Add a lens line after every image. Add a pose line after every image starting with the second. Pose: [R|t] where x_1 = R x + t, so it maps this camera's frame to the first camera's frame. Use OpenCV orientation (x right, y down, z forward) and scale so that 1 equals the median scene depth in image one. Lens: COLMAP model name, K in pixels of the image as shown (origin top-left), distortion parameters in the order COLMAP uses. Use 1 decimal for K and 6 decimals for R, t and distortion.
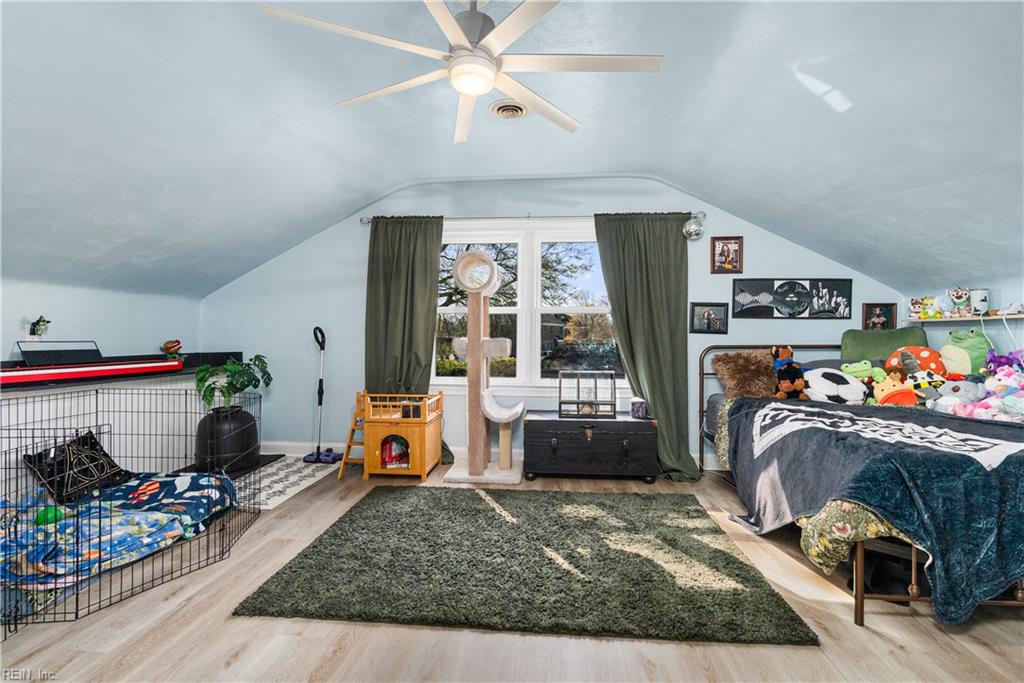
lens RADIAL K [[460.1, 0, 510.9], [0, 460.1, 334.2], [0, 0, 1]] dist [-0.003755, 0.000624]
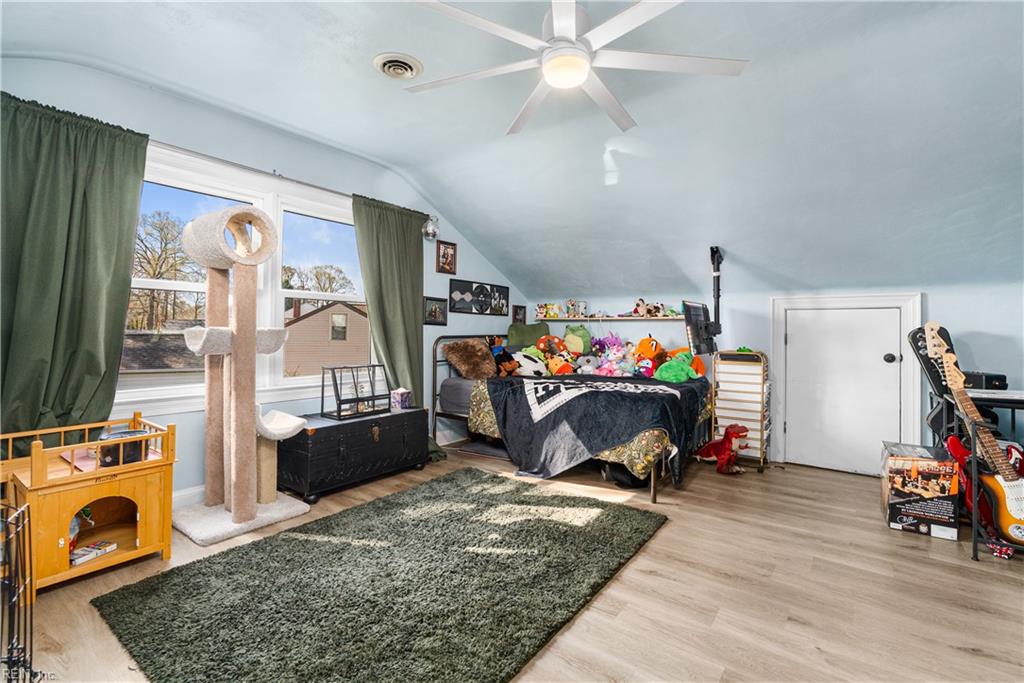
lens RADIAL K [[459.9, 0, 510.9], [0, 459.9, 313.6], [0, 0, 1]] dist [-0.003449, 0.000007]
pose [[0.534201, 0.033949, 0.844675, -0.446874], [-0.014180, 0.999413, -0.031200, 0.002894], [-0.845238, 0.004690, 0.534369, 0.261180]]
